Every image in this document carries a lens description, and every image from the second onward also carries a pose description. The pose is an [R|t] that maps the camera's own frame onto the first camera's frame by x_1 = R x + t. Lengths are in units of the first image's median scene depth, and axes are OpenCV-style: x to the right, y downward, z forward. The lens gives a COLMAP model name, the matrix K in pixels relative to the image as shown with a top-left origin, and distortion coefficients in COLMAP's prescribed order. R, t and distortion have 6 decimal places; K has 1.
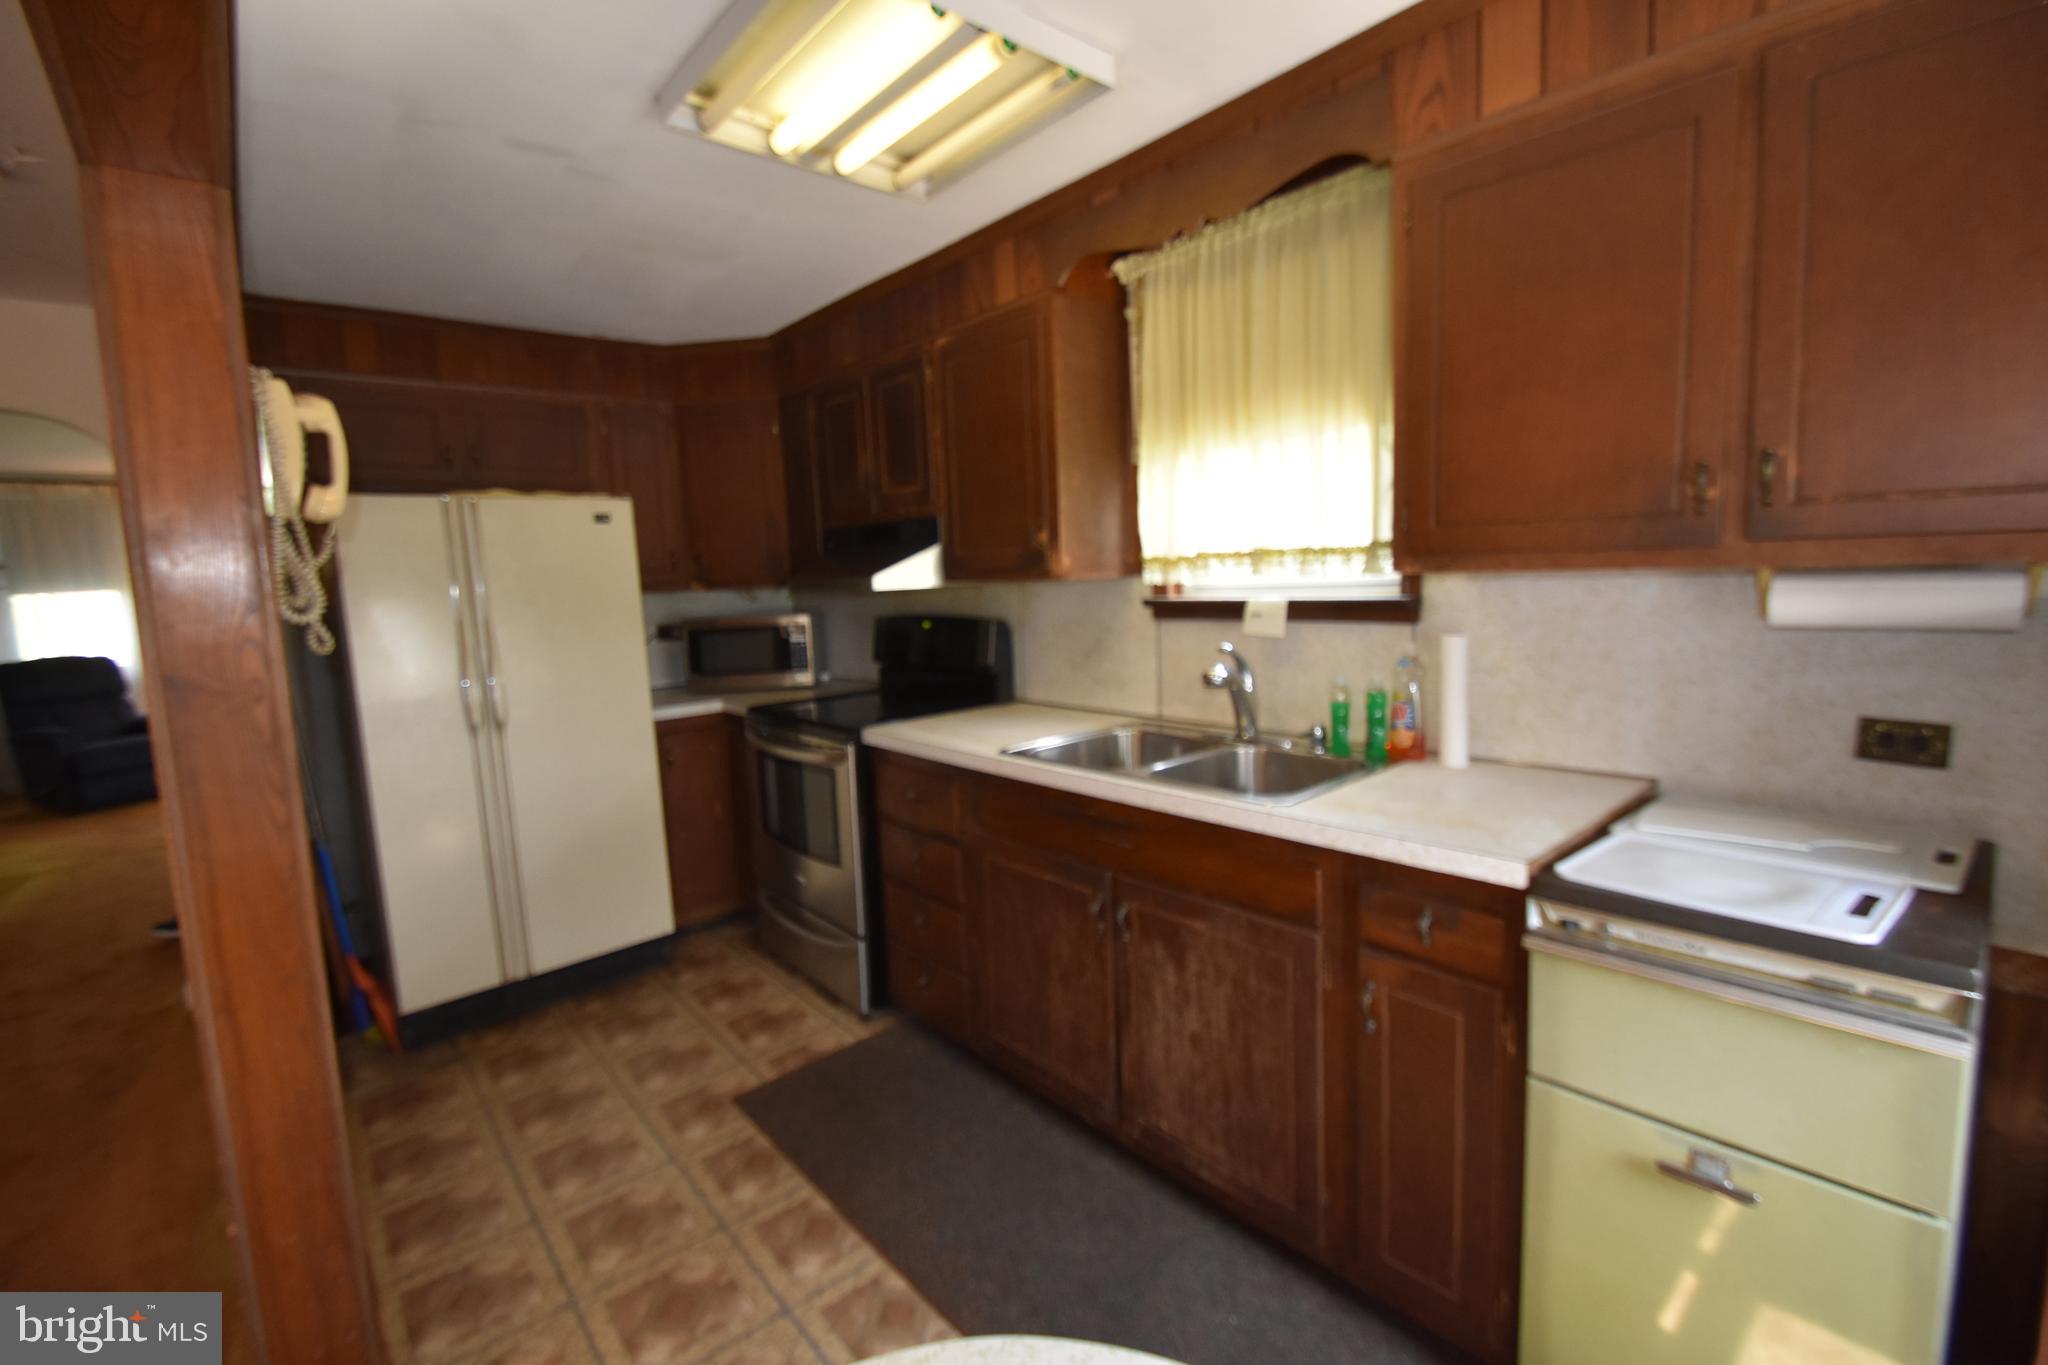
lens RADIAL K [[892.4, 0, 1020.2], [0, 892.4, 673.6], [0, 0, 1]] dist [-0.006767, -0.005670]
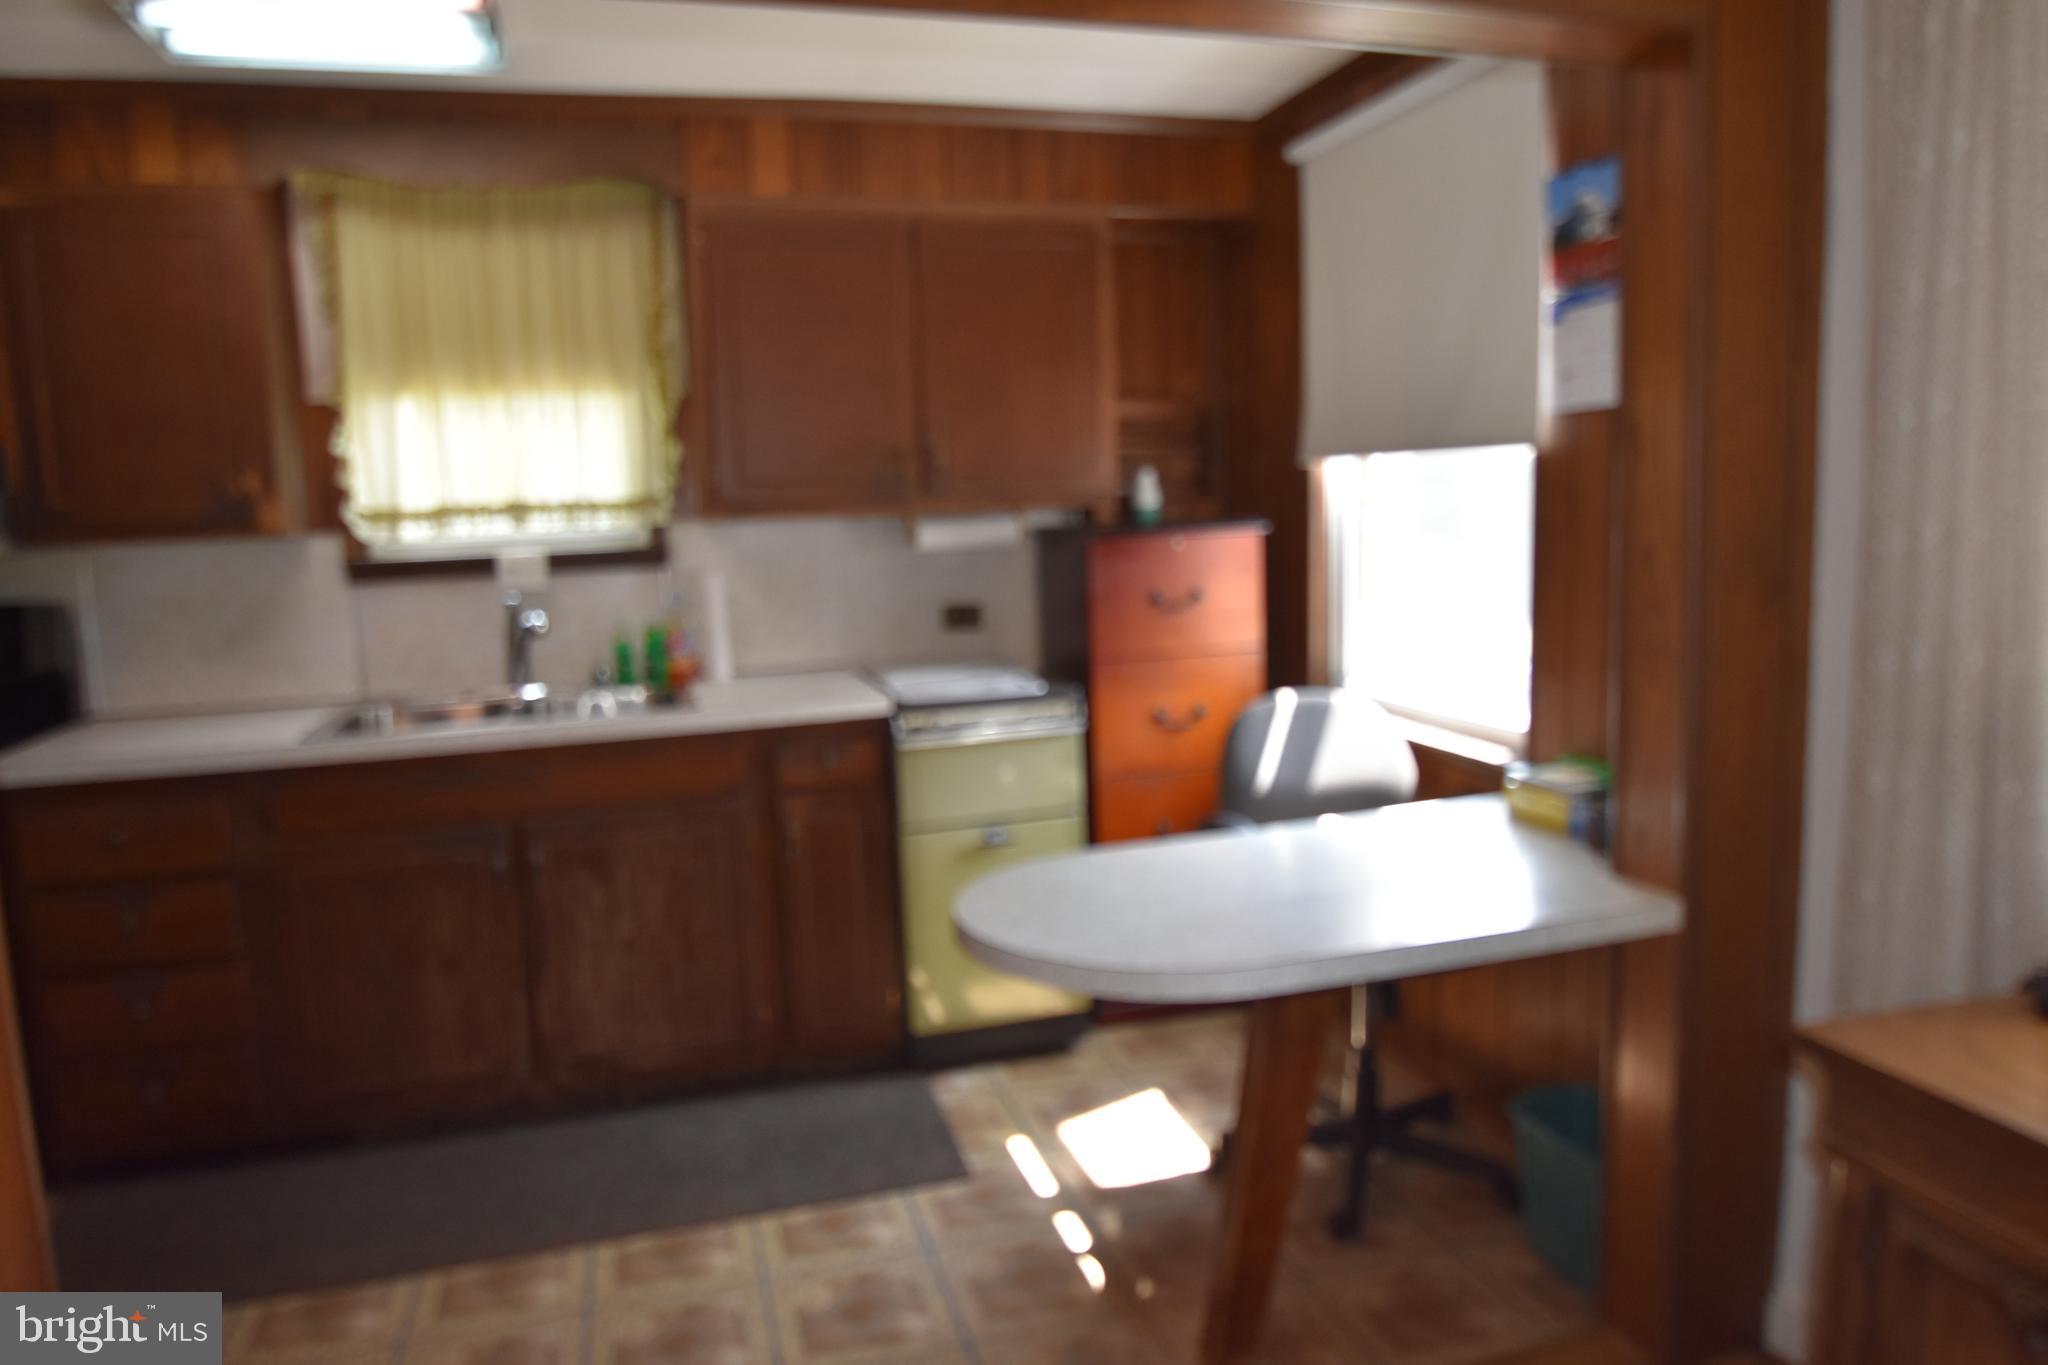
lens RADIAL K [[1345.6, 0, 1034.3], [0, 1345.6, 679.4], [0, 0, 1]] dist [-0.002028, 0.000341]
pose [[0.414110, -0.102692, 0.904416, -0.919248], [0.123648, 0.990752, 0.055880, 0.046858], [-0.901790, 0.088689, 0.422977, -0.162688]]
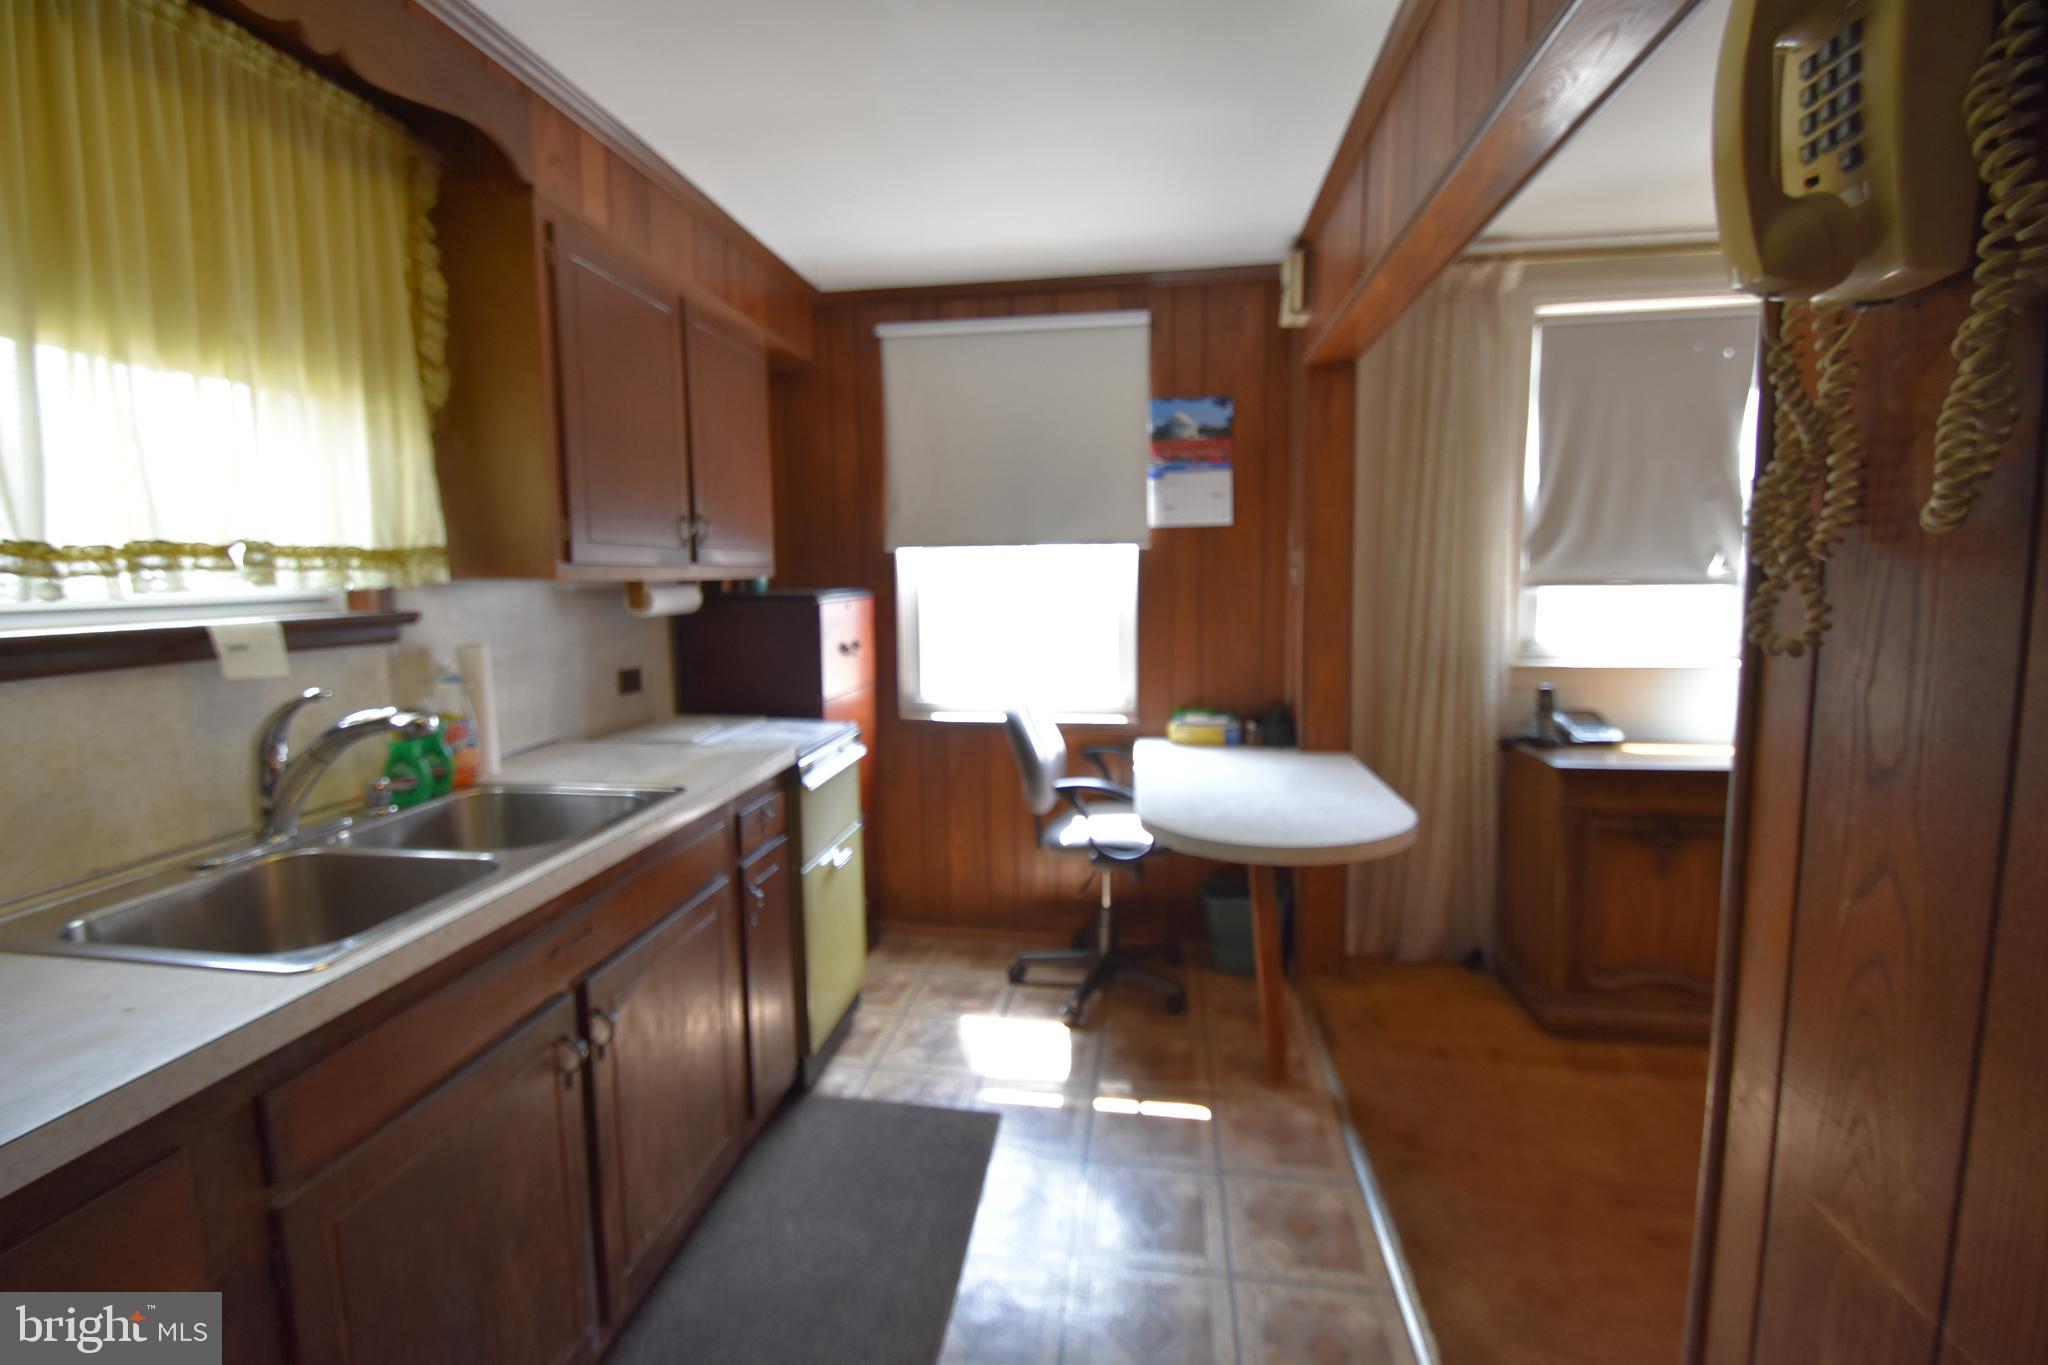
lens RADIAL K [[892.4, 0, 1024.3], [0, 892.4, 679.4], [0, 0, 1]] dist [-0.006767, -0.005670]
pose [[-0.634369, -0.046091, 0.771655, -0.623312], [0.123265, 0.979417, 0.159836, -0.080159], [-0.763139, 0.196513, -0.615631, 1.022468]]
